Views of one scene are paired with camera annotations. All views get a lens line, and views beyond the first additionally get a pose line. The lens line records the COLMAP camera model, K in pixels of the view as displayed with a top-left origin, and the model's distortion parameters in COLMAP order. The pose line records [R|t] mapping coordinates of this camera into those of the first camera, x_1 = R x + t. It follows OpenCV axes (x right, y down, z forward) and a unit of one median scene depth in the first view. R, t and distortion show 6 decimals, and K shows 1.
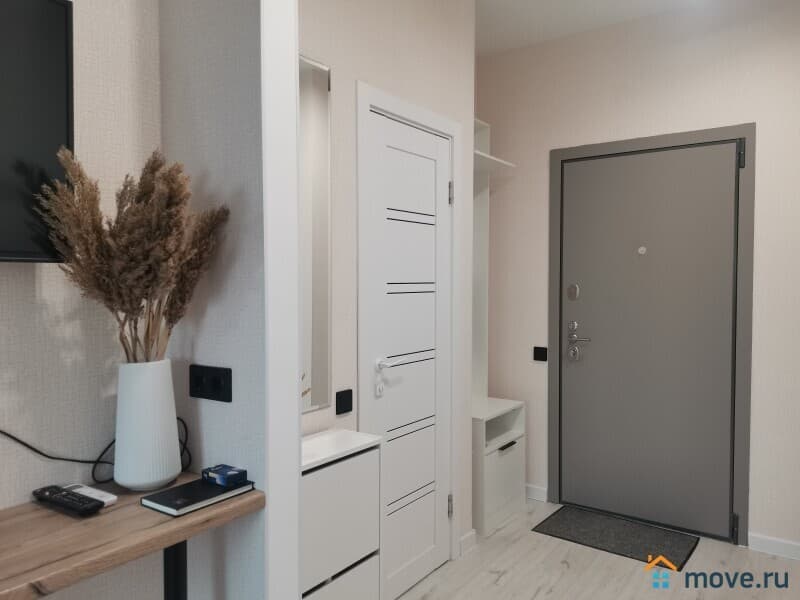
lens RADIAL K [[606.3, 0, 402.8], [0, 606.3, 301.4], [0, 0, 1]] dist [0.053752, -0.033828]
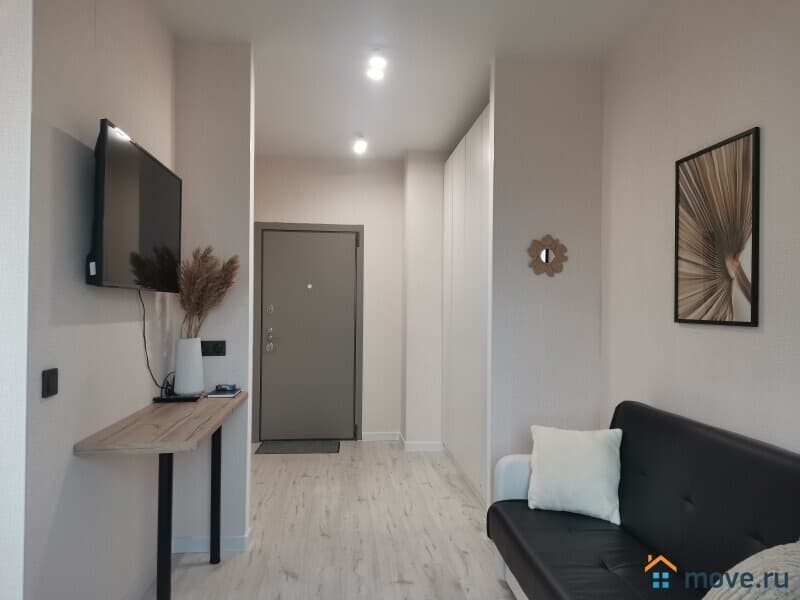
lens RADIAL K [[606.3, 0, 399.3], [0, 606.3, 298.7], [0, 0, 1]] dist [0.053752, -0.033828]
pose [[0.755674, 0.014613, 0.654785, -0.614778], [0.012327, 0.999257, -0.036527, 0.021815], [-0.654832, 0.035674, 0.754932, -0.543557]]
